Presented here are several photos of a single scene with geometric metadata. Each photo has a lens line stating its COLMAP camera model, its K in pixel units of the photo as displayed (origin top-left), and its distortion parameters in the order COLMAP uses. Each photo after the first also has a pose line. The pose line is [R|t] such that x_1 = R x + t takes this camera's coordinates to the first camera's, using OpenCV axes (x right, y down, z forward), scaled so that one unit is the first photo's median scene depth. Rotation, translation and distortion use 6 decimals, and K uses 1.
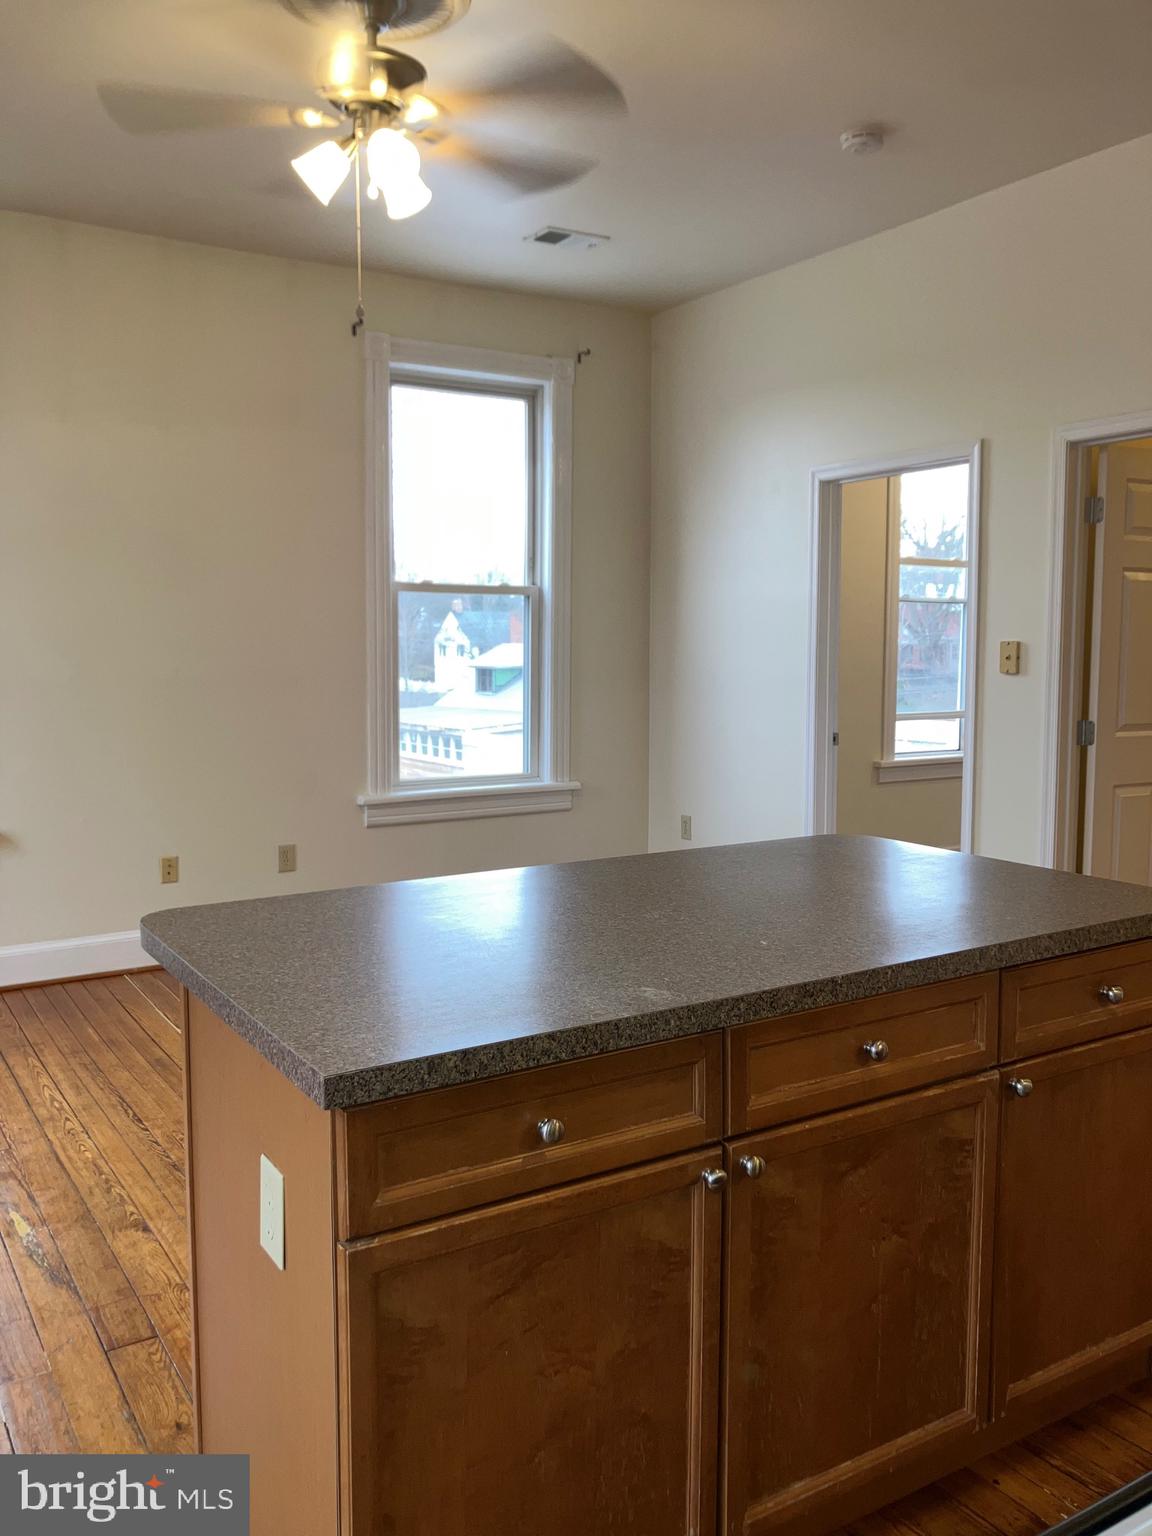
lens RADIAL K [[1252.0, 0, 576.0], [0, 1252.0, 768.0], [0, 0, 1]] dist [0.008365, 0.000948]
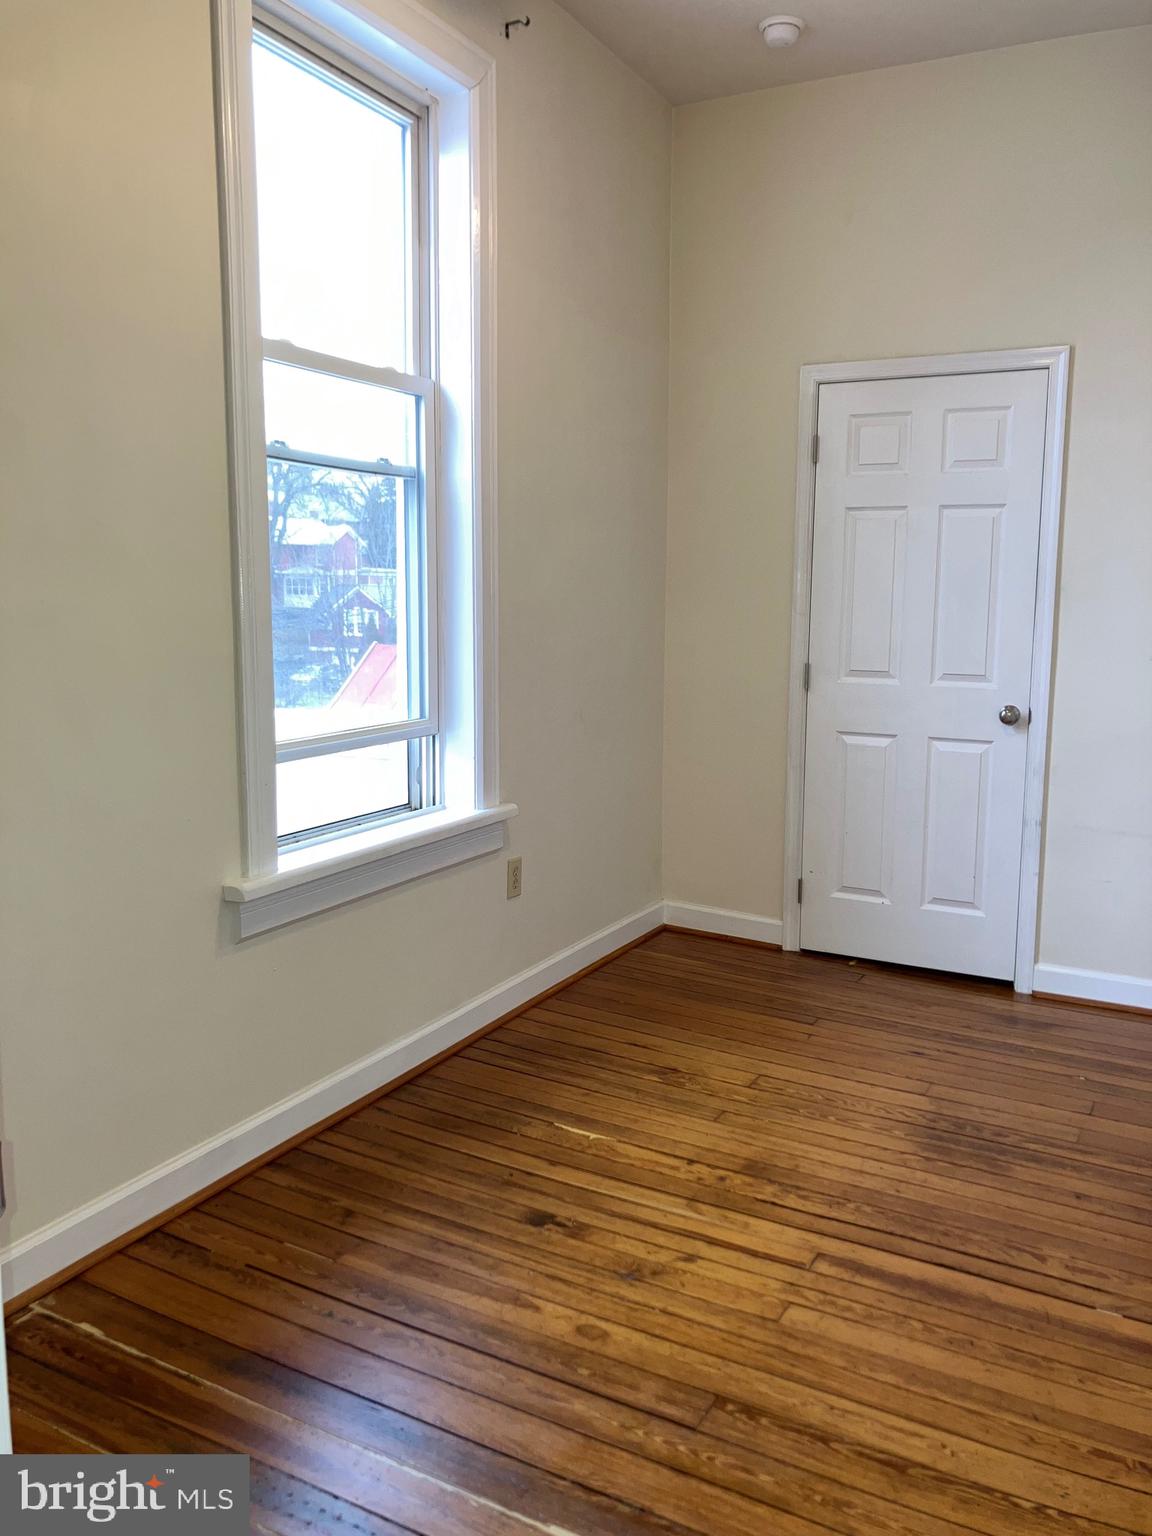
lens RADIAL K [[1252.0, 0, 576.0], [0, 1252.0, 768.0], [0, 0, 1]] dist [0.008365, 0.000948]
pose [[0.884694, -0.056160, 0.462777, 0.156401], [0.047853, 0.998413, 0.029683, -0.044933], [-0.463710, -0.004115, 0.885978, 0.606299]]
